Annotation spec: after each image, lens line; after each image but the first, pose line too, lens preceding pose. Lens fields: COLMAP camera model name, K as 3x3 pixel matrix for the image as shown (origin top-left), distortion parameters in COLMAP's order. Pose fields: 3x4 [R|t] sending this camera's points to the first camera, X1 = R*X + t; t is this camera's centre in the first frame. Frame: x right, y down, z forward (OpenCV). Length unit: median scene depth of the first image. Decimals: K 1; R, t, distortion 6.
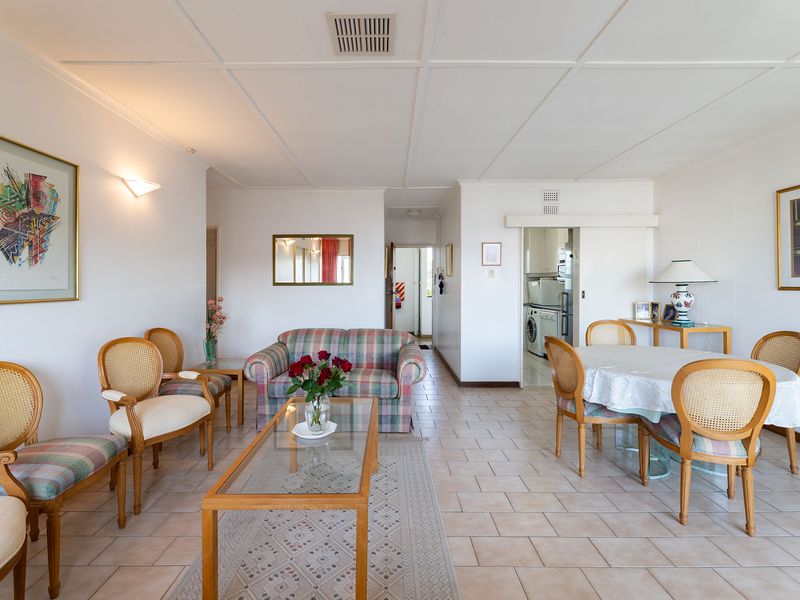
lens RADIAL K [[377.2, 0, 388.8], [0, 377.2, 285.4], [0, 0, 1]] dist [-0.002393, -0.000276]
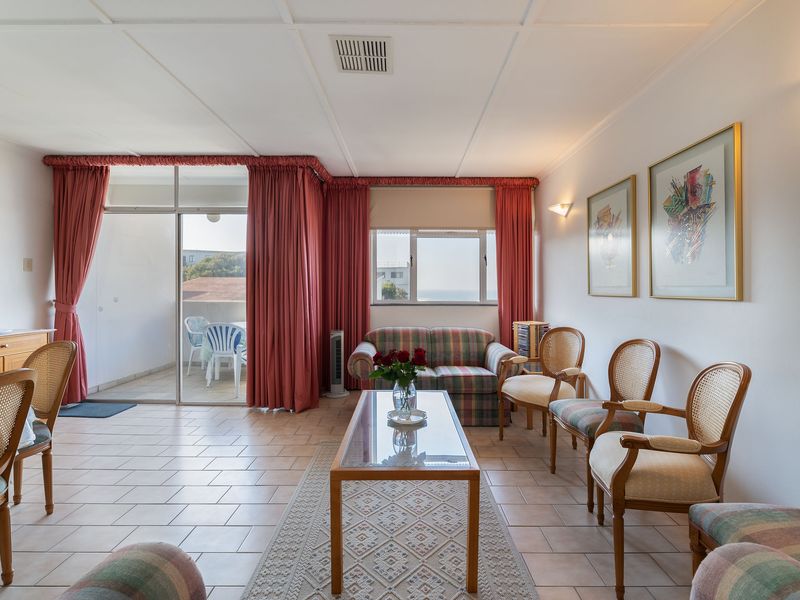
lens RADIAL K [[375.8, 0, 401.9], [0, 375.8, 285.2], [0, 0, 1]] dist [-0.002401, 0.000504]
pose [[-0.999969, -0.000196, -0.007827, -0.132139], [-0.000138, 0.999973, -0.007401, 0.012894], [0.007828, -0.007400, -0.999942, 1.588712]]
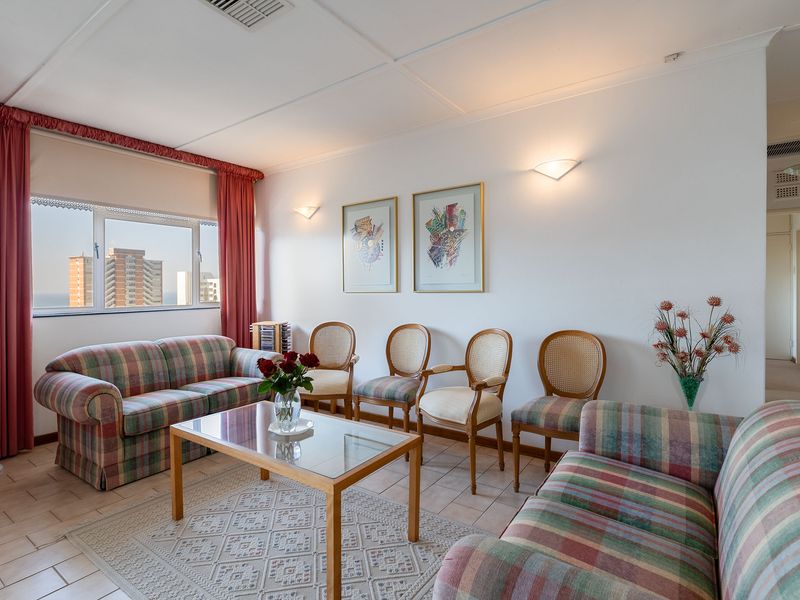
lens RADIAL K [[416.0, 0, 405.7], [0, 416.0, 289.6], [0, 0, 1]] dist [0.002910, -0.000162]
pose [[-0.572235, 0.014502, -0.819961, 0.394197], [0.011800, 0.999886, 0.009449, 0.014098], [0.820004, -0.004268, -0.572341, 1.429012]]
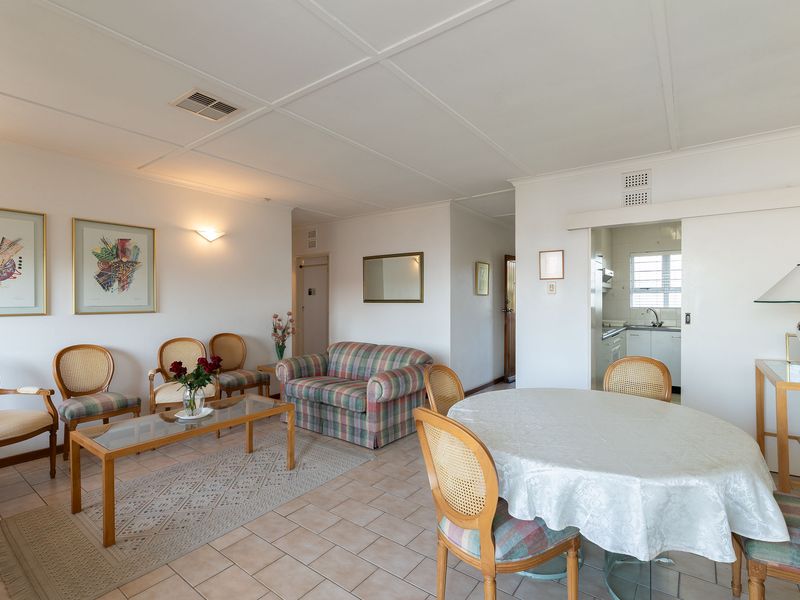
lens RADIAL K [[392.6, 0, 401.2], [0, 392.6, 302.7], [0, 0, 1]] dist [-0.000092, 0.000743]
pose [[0.805849, 0.005674, -0.592094, 0.922946], [-0.002012, 0.999975, 0.006844, -0.014221], [0.592118, -0.004324, 0.805840, 0.244951]]
